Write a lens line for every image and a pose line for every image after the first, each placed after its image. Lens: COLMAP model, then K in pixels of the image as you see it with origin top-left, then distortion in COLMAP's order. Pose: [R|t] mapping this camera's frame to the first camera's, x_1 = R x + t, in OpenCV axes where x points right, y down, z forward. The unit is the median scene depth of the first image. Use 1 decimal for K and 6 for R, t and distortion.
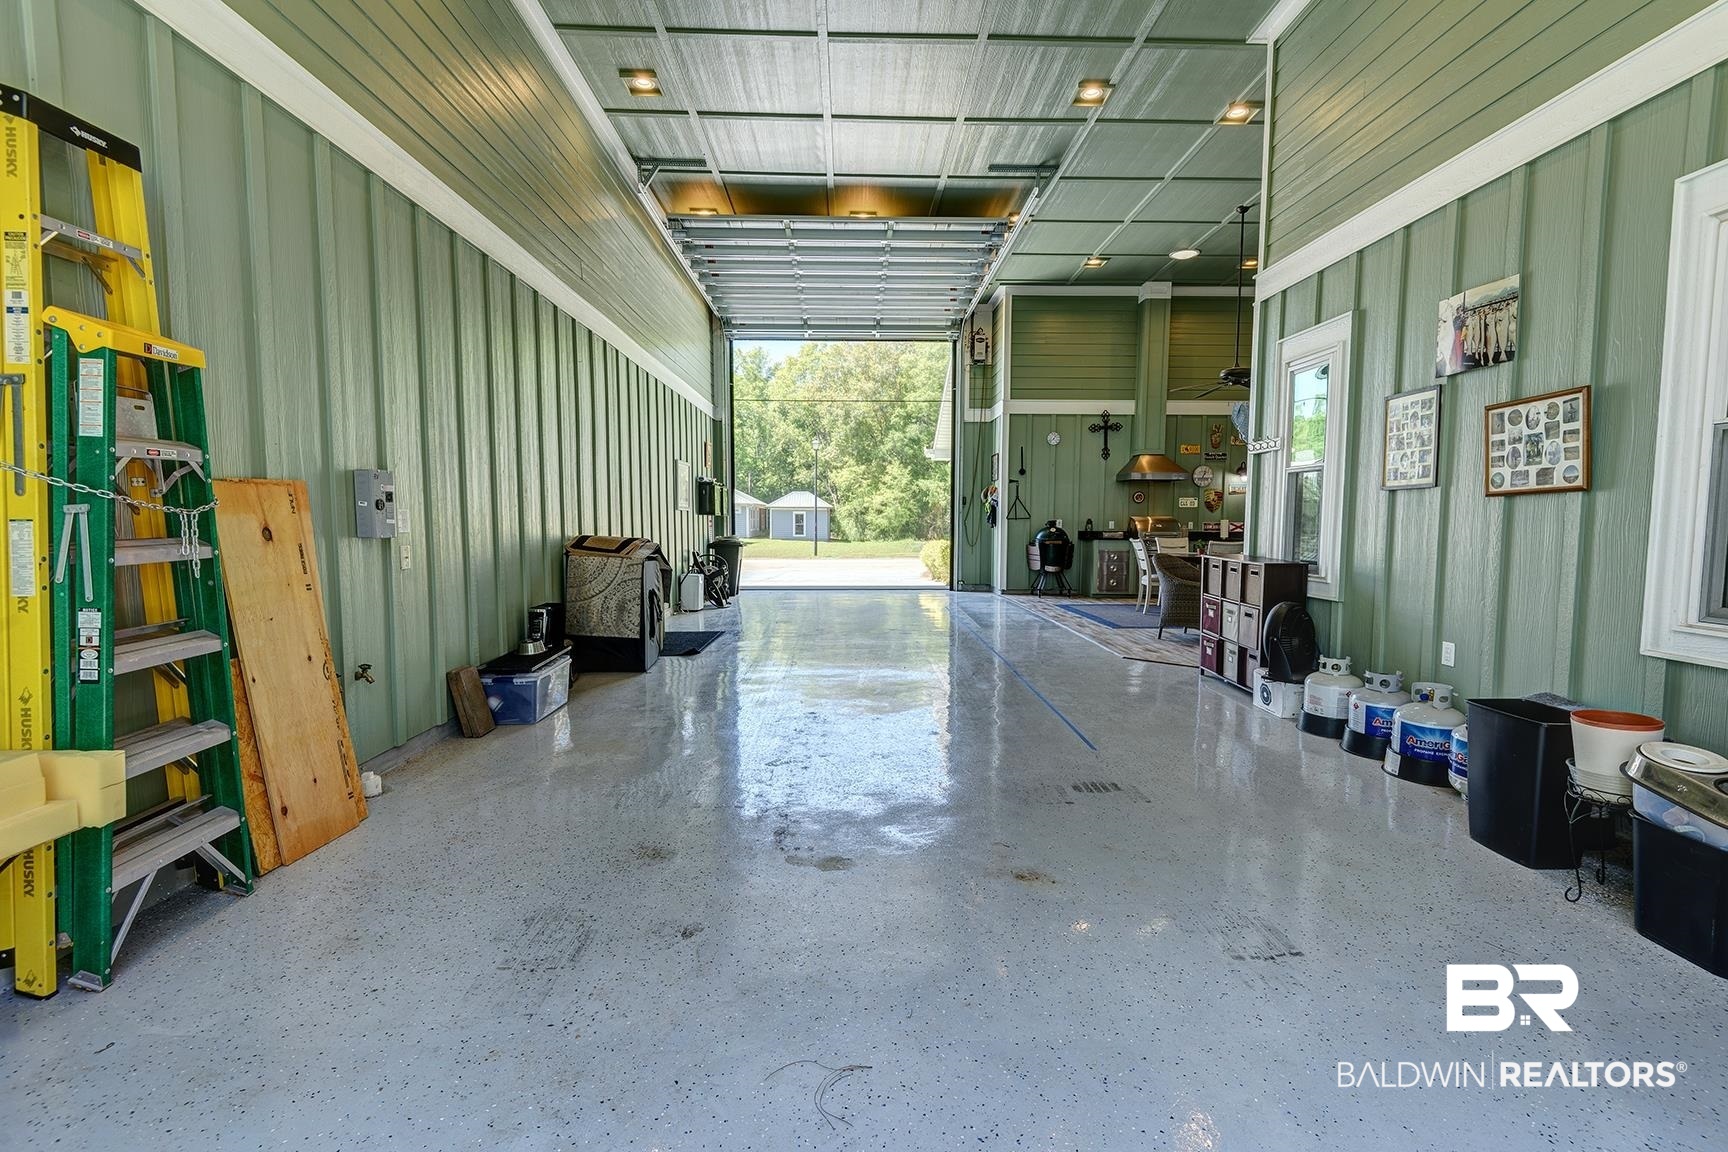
lens RADIAL K [[779.5, 0, 868.9], [0, 779.5, 573.9], [0, 0, 1]] dist [0.043110, -0.030133]
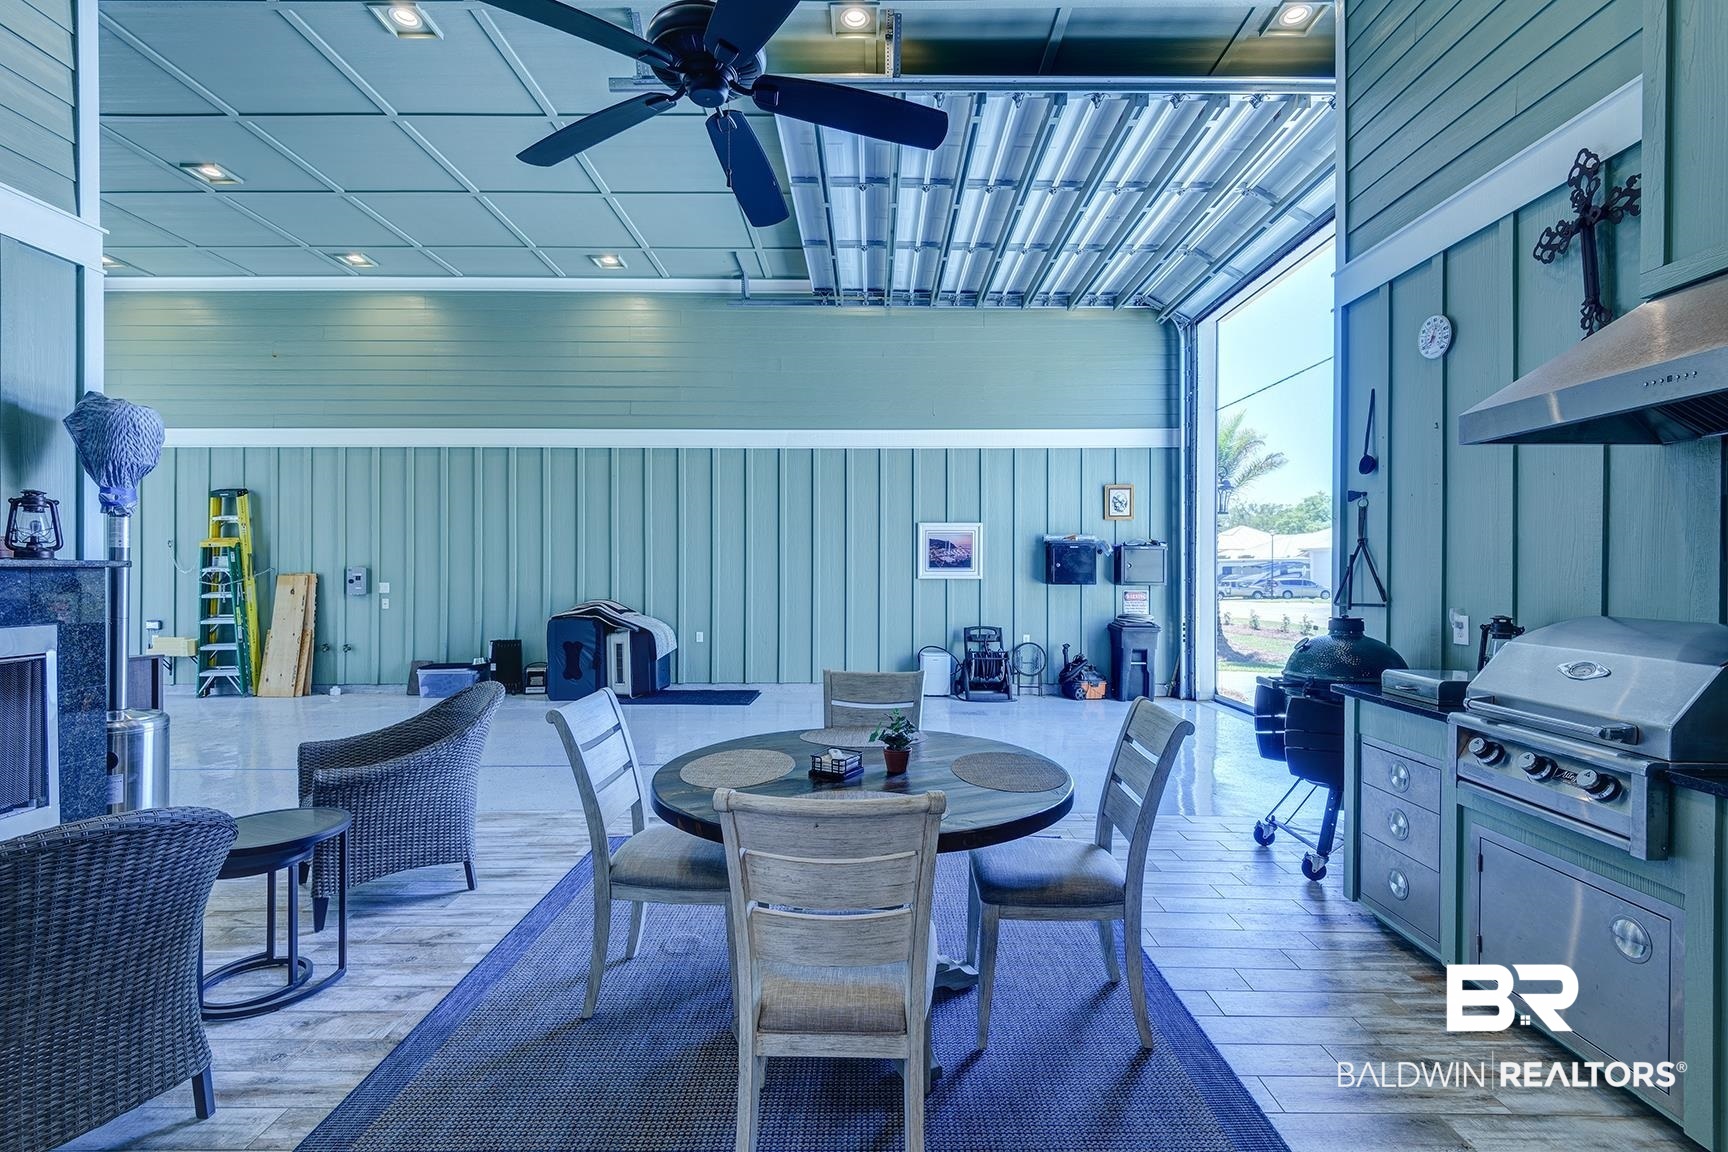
lens RADIAL K [[779.5, 0, 868.9], [0, 779.5, 573.9], [0, 0, 1]] dist [0.043110, -0.030133]
pose [[-0.032131, -0.001633, -0.999482, 0.533127], [-0.074017, 0.997257, 0.000750, -0.068533], [0.996739, 0.074003, -0.032164, 0.796248]]
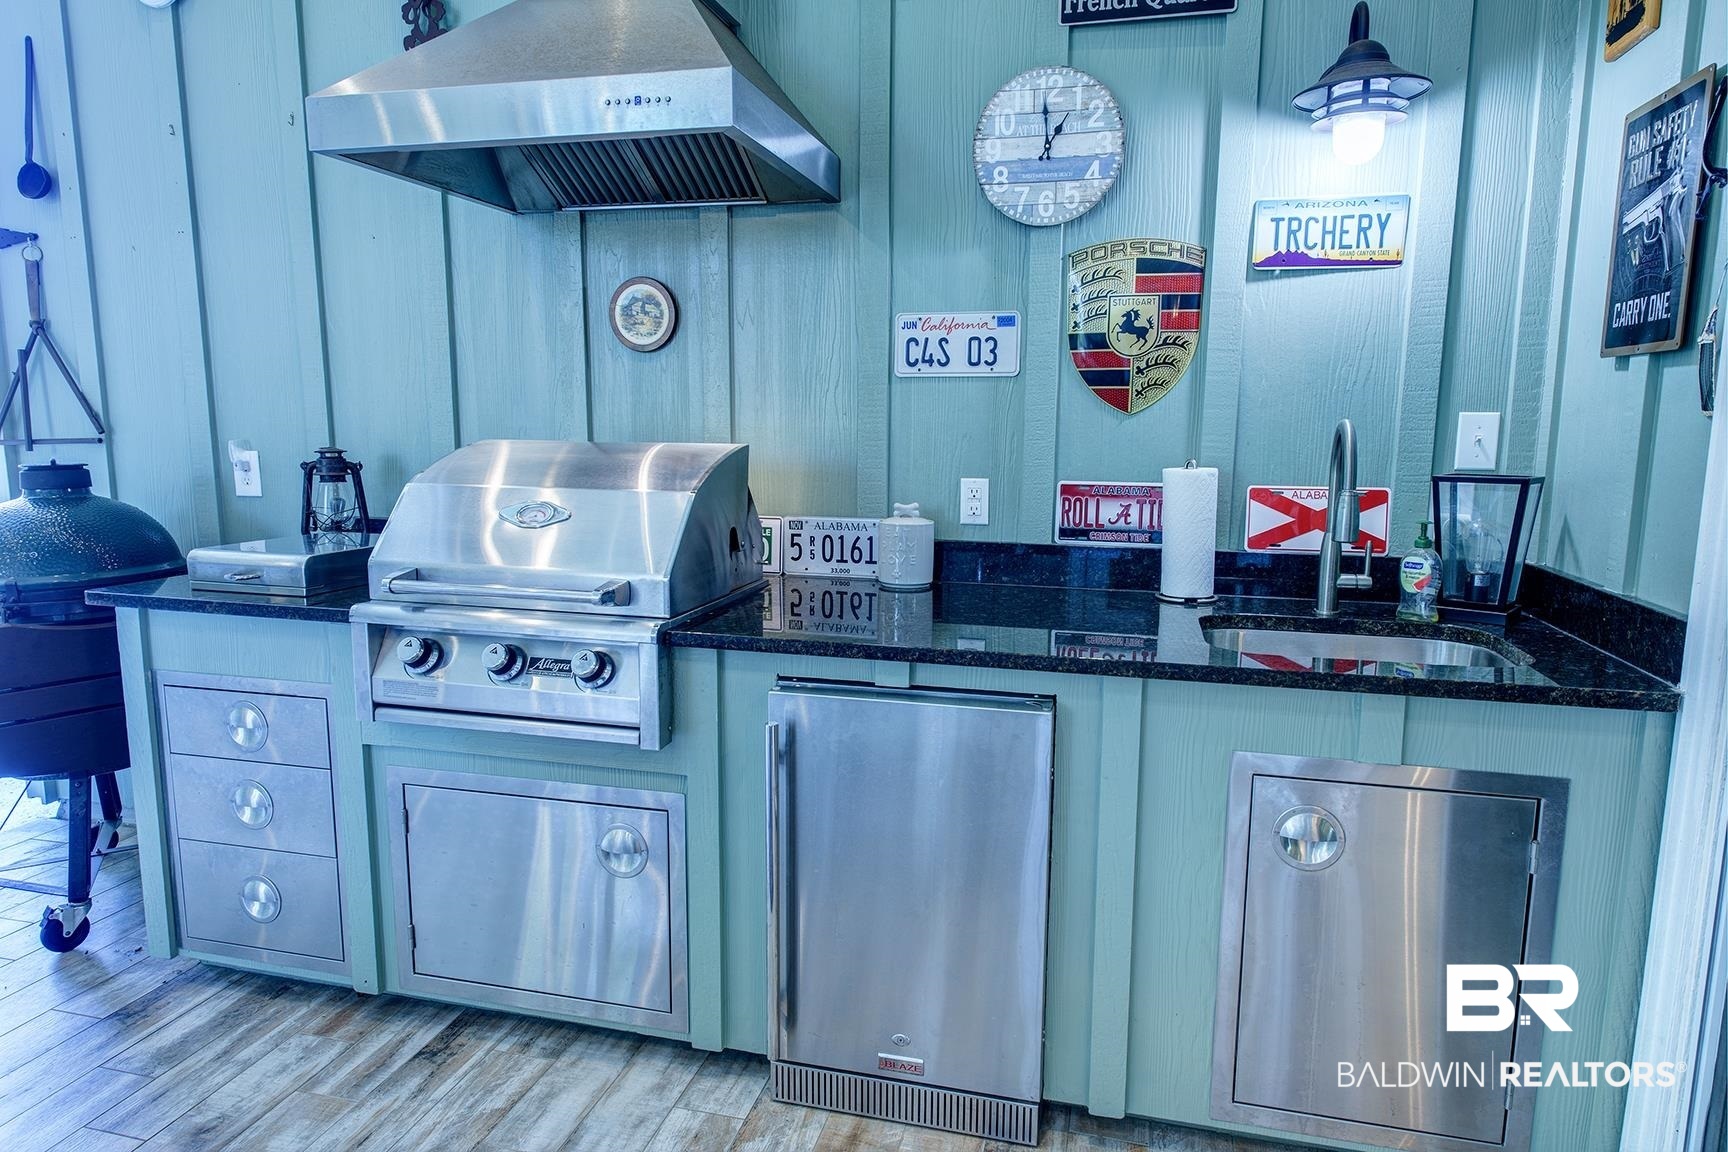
lens RADIAL K [[1047.6, 0, 861.4], [0, 1047.6, 570.6], [0, 0, 1]] dist [0.027928, -0.001106]
pose [[0.956459, 0.042580, -0.288744, 0.449905], [-0.018522, 0.996162, 0.085549, -0.065138], [0.291278, -0.076476, 0.953577, 0.806376]]
